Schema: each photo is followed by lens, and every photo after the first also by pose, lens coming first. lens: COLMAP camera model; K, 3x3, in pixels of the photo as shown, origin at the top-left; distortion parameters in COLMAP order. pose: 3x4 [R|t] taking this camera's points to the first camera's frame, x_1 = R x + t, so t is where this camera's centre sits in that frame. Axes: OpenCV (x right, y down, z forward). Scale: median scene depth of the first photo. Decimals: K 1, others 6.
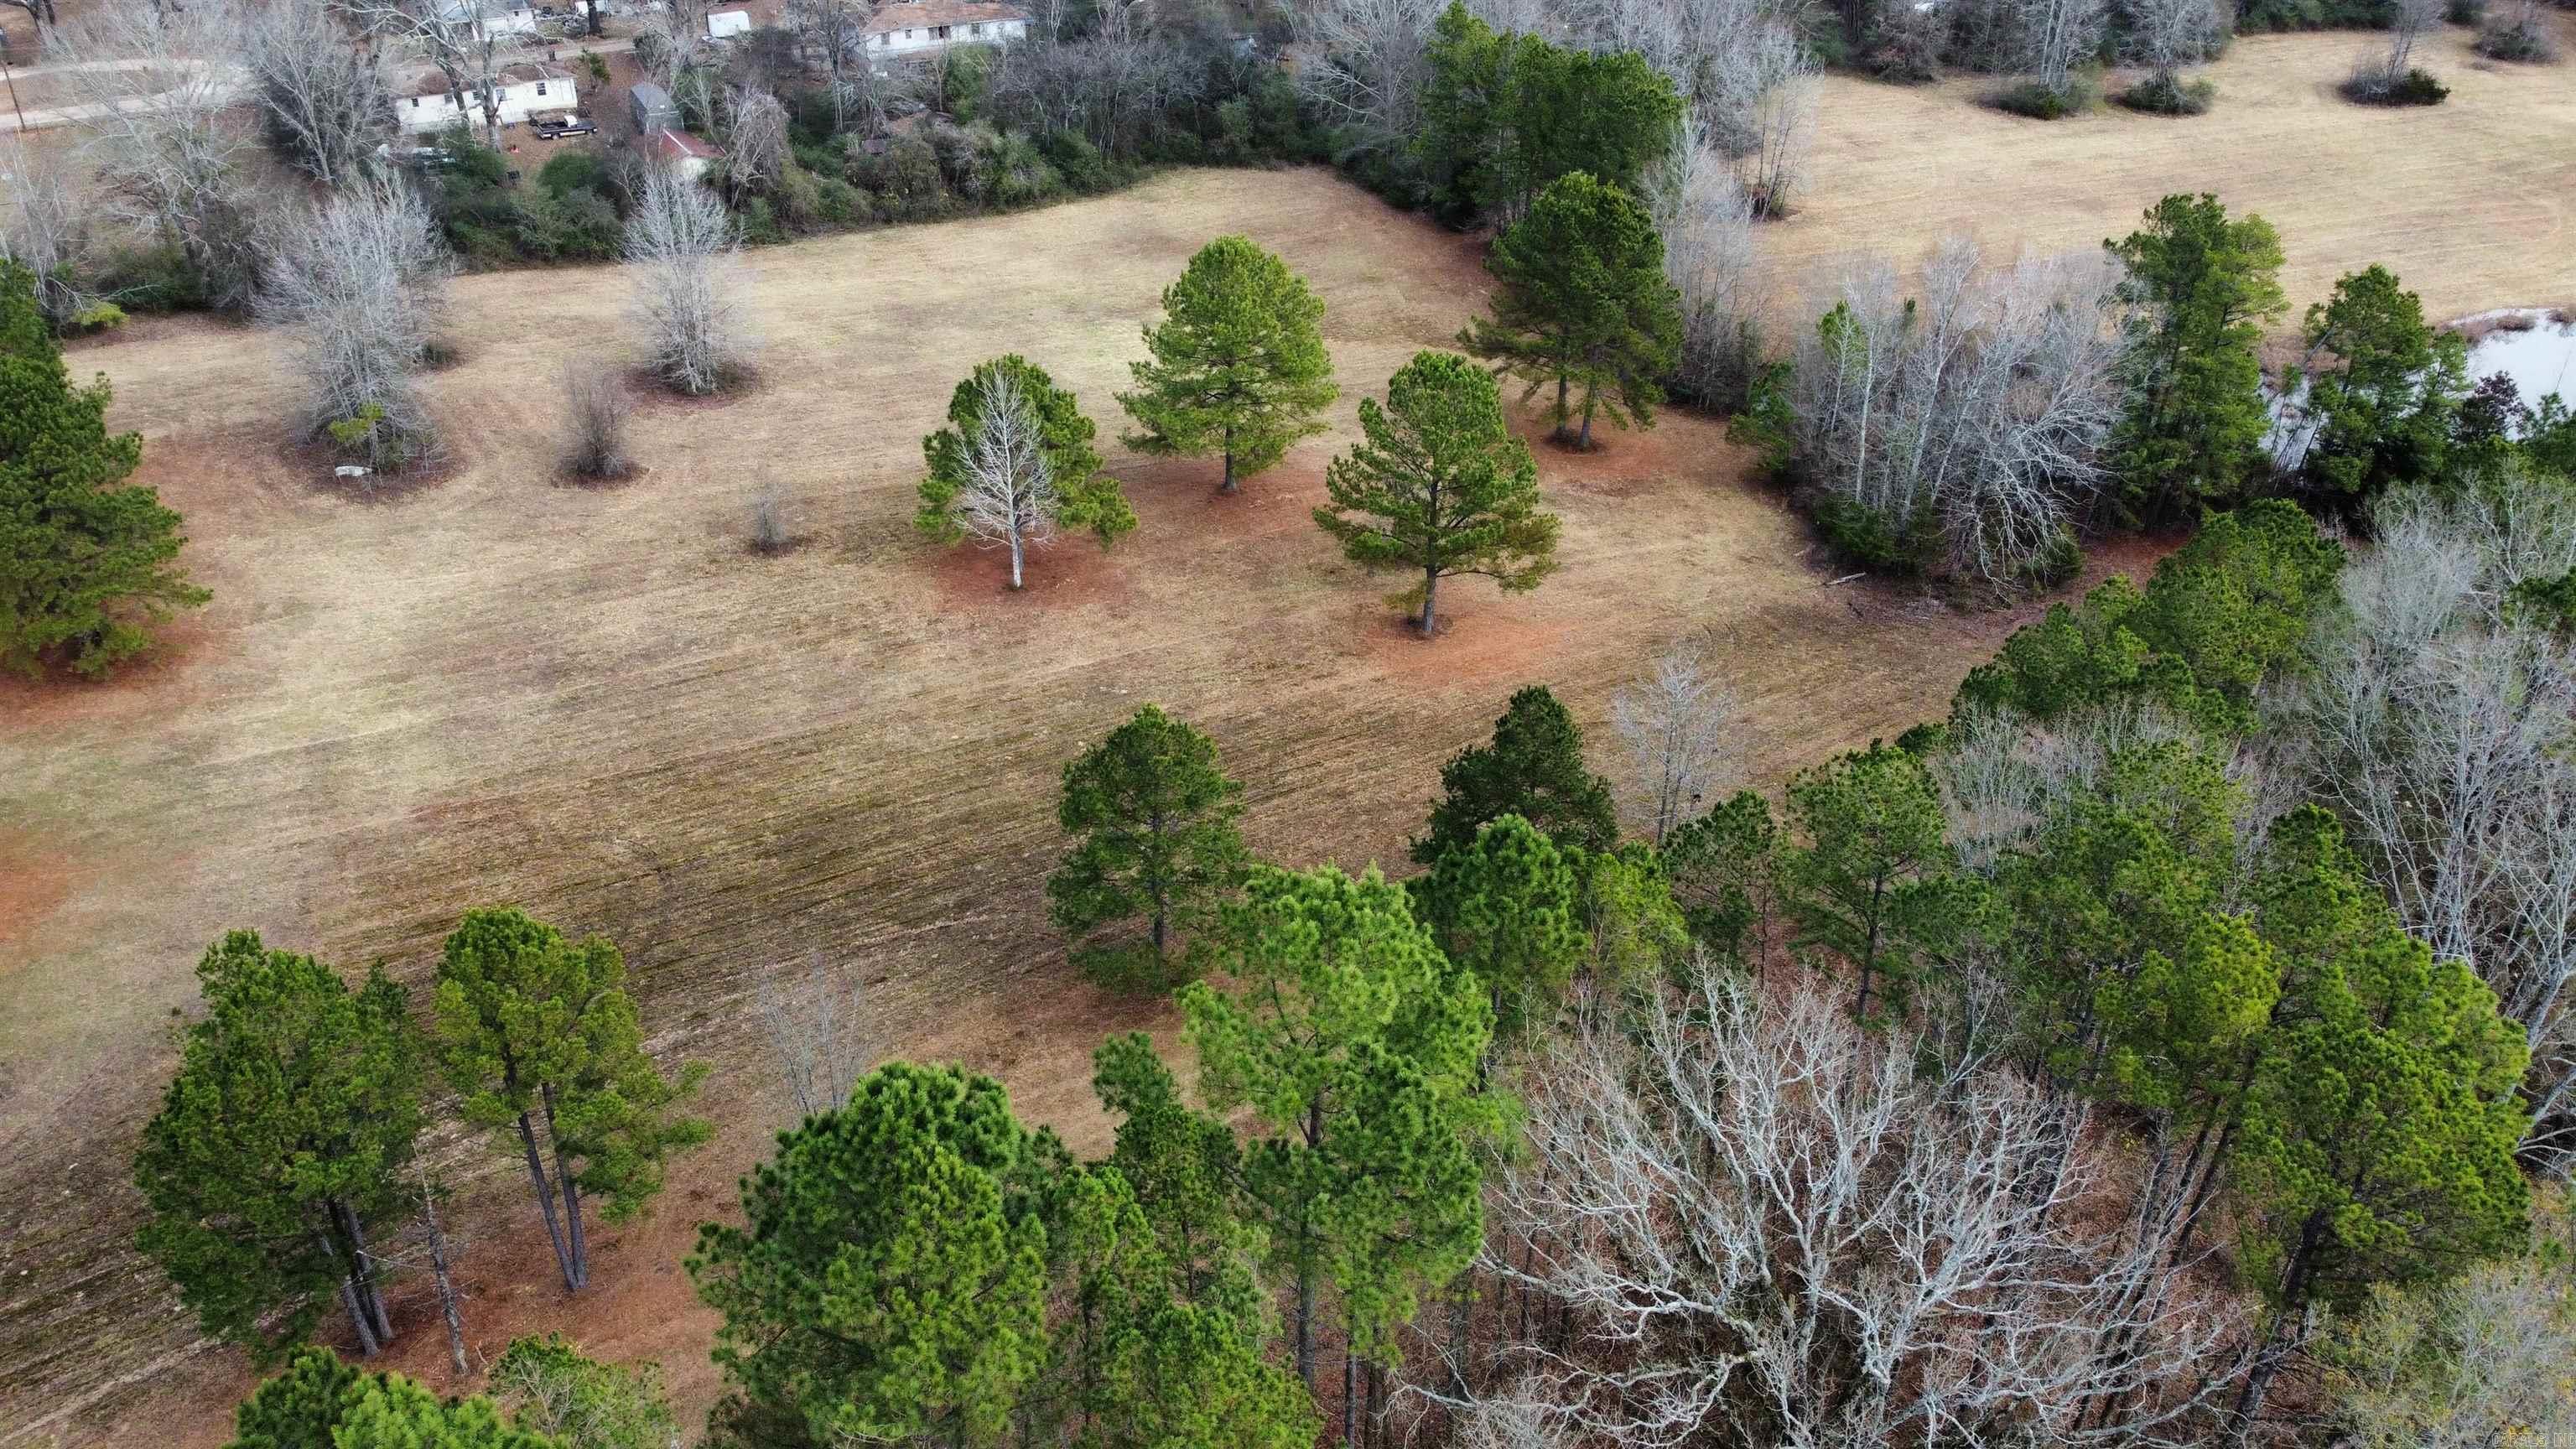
lens RADIAL K [[1944.2, 0, 1303.7], [0, 1944.2, 729.8], [0, 0, 1]] dist [0.003400, -0.005873]
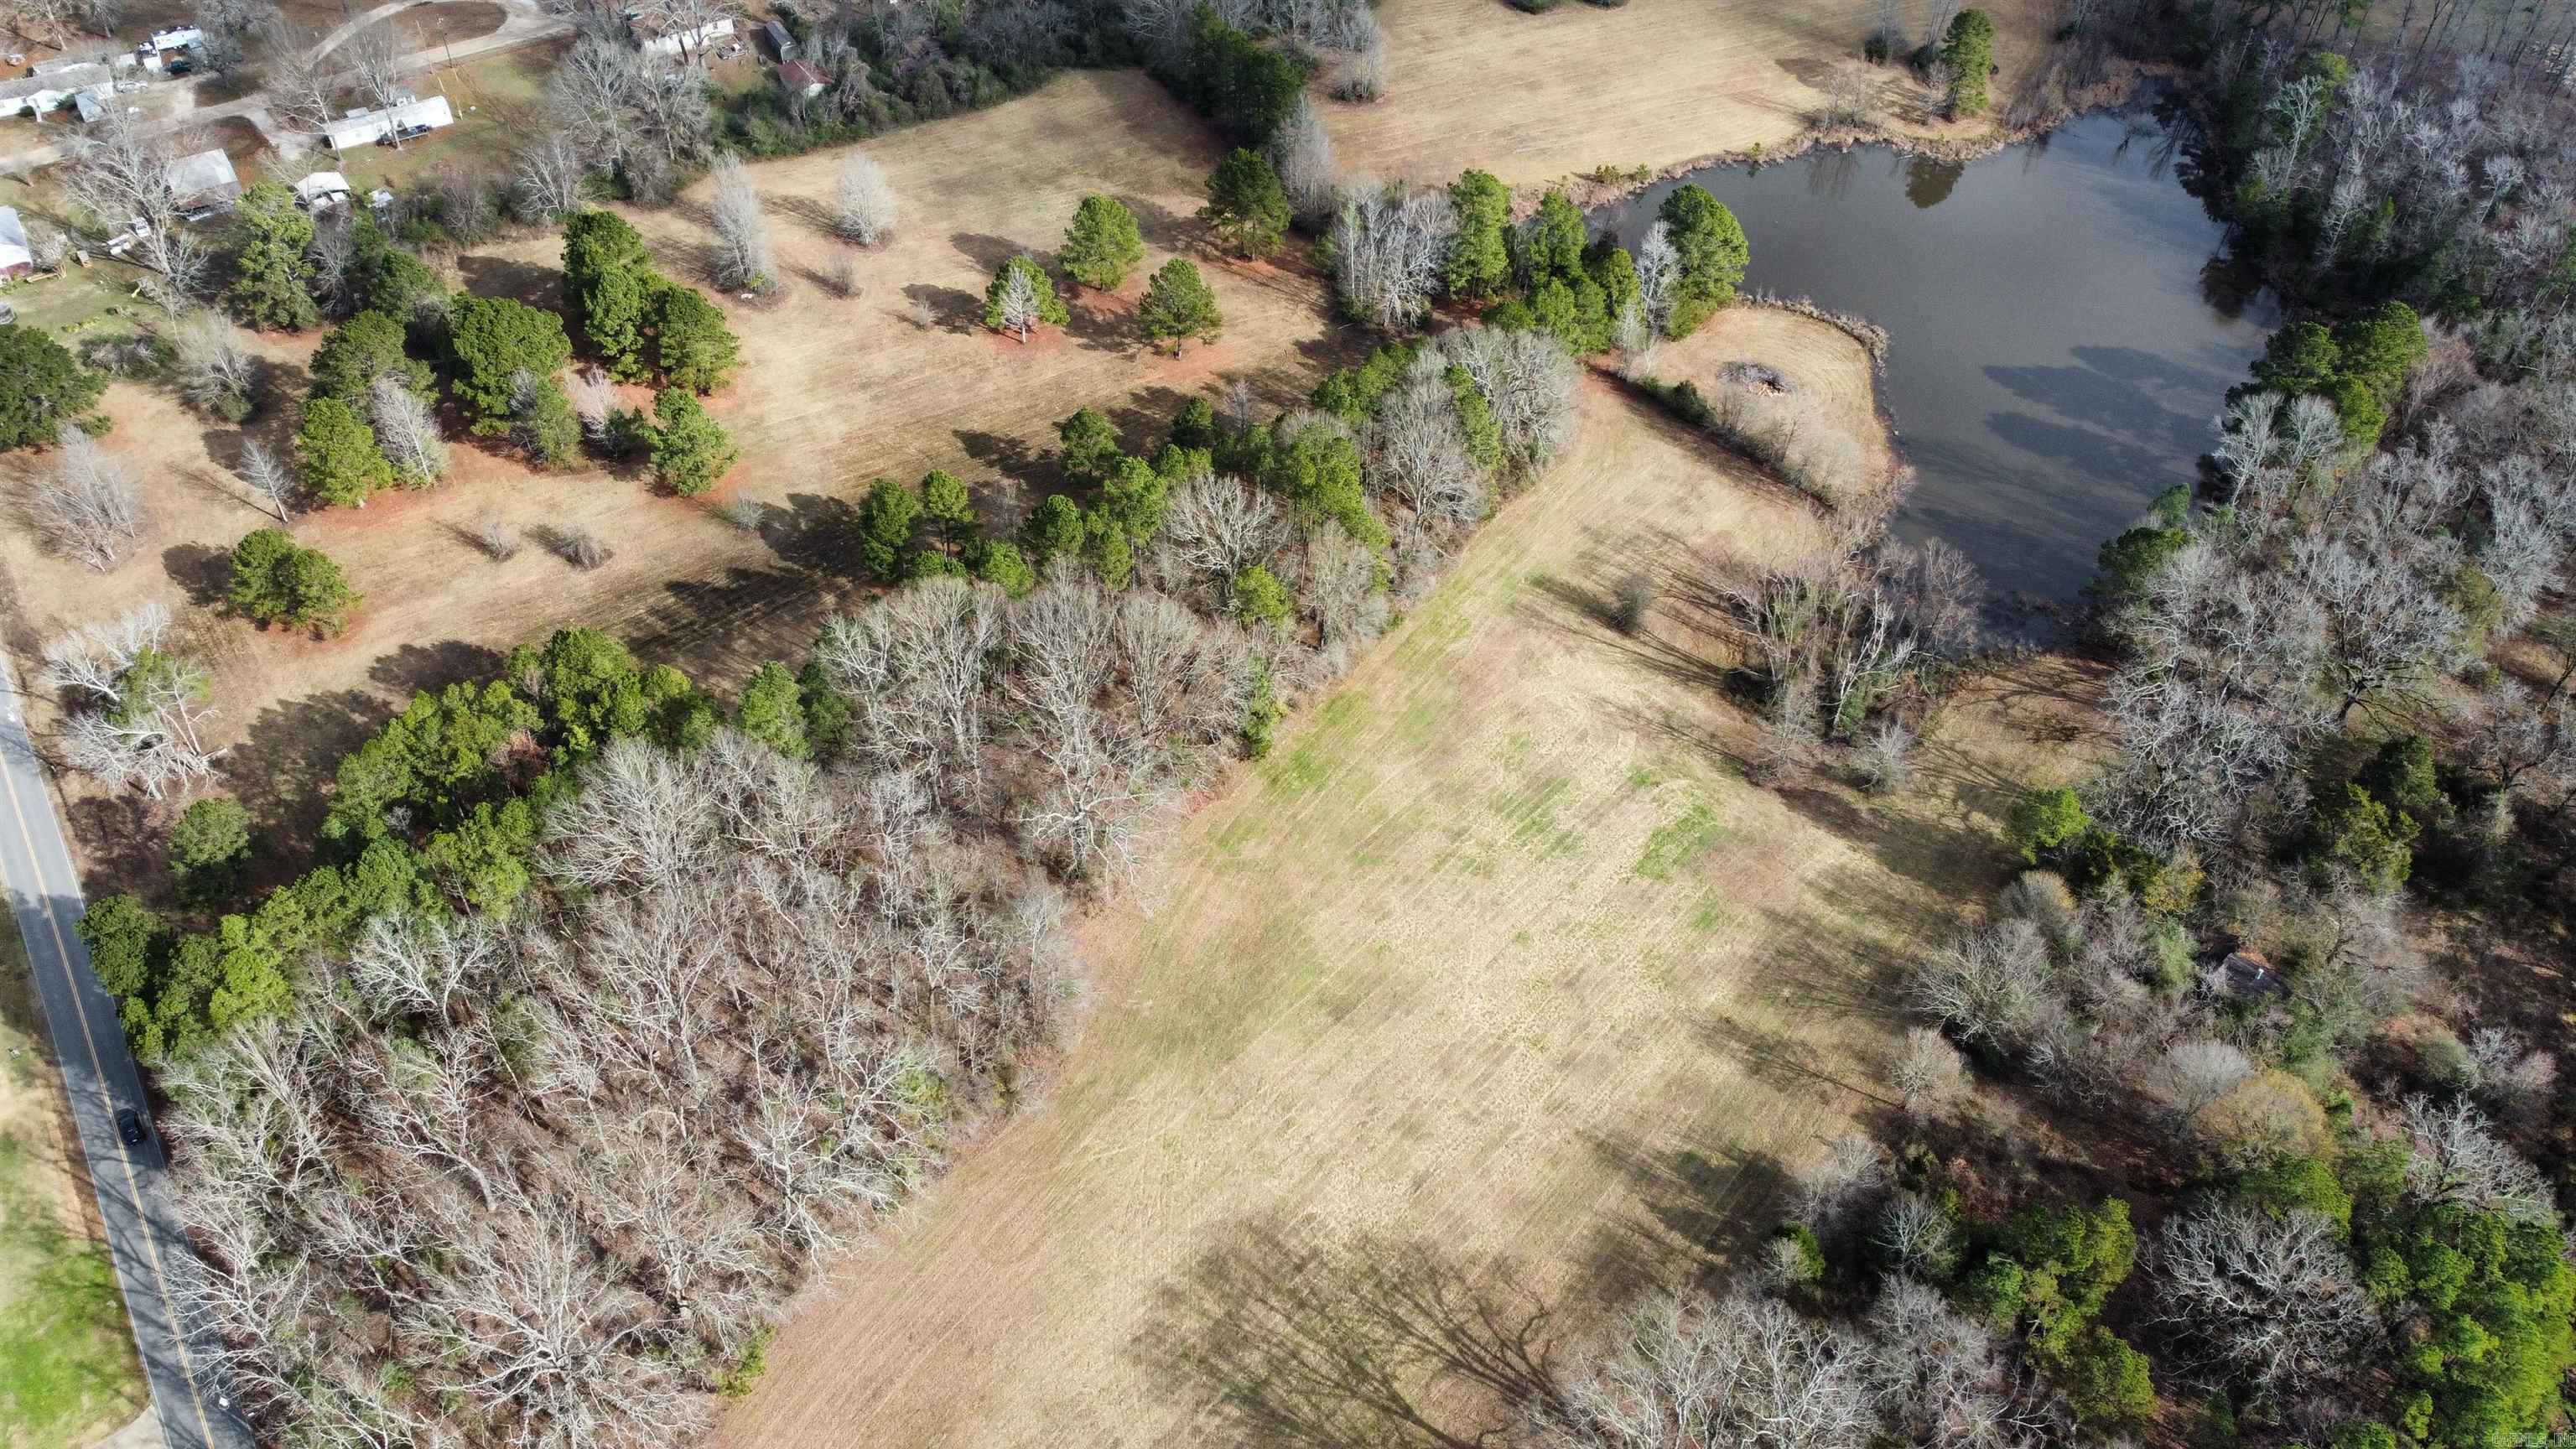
lens RADIAL K [[1944.2, 0, 1289.0], [0, 1944.2, 705.8], [0, 0, 1]] dist [0.003400, -0.005873]
pose [[0.998039, -0.037771, 0.049906, 0.053252], [0.025667, 0.974240, 0.224046, -0.152044], [-0.057083, -0.222326, 0.973300, -1.477569]]
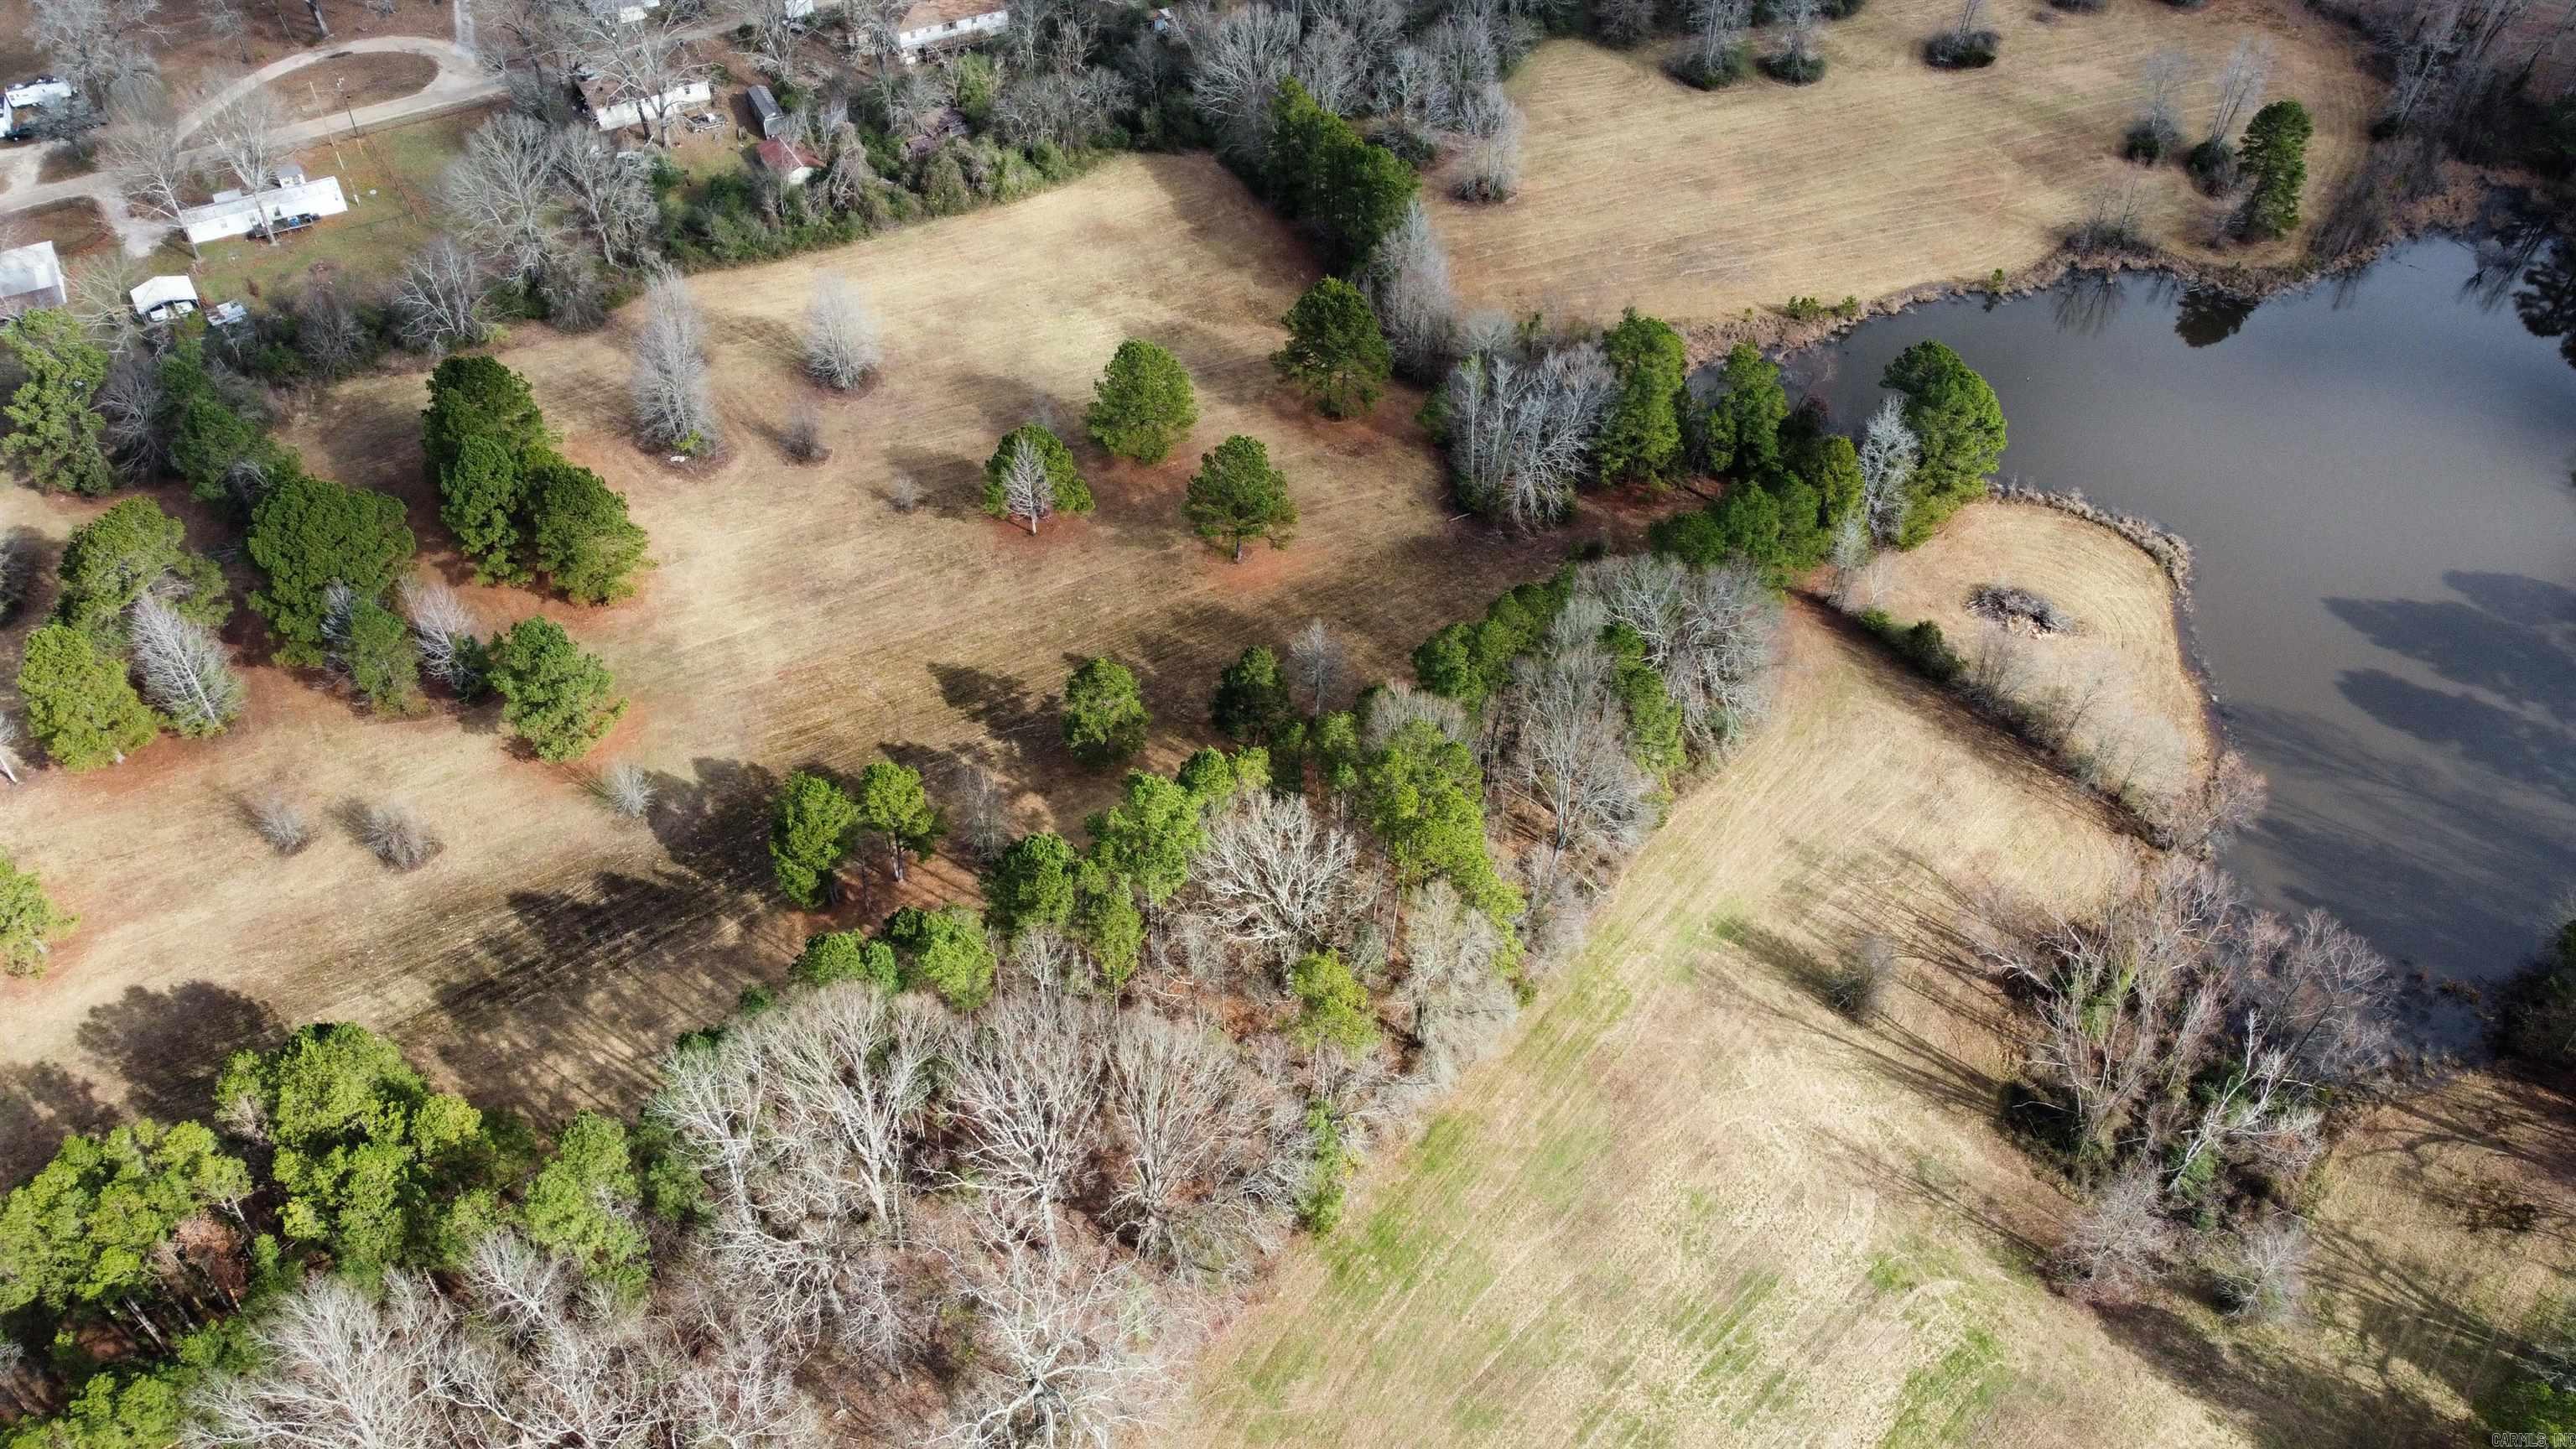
lens RADIAL K [[1944.2, 0, 1292.0], [0, 1944.2, 720.6], [0, 0, 1]] dist [0.003400, -0.005873]
pose [[0.999958, -0.005383, 0.007388, 0.087941], [0.003600, 0.974823, 0.222949, -0.286478], [-0.008402, -0.222913, 0.974802, -0.858326]]
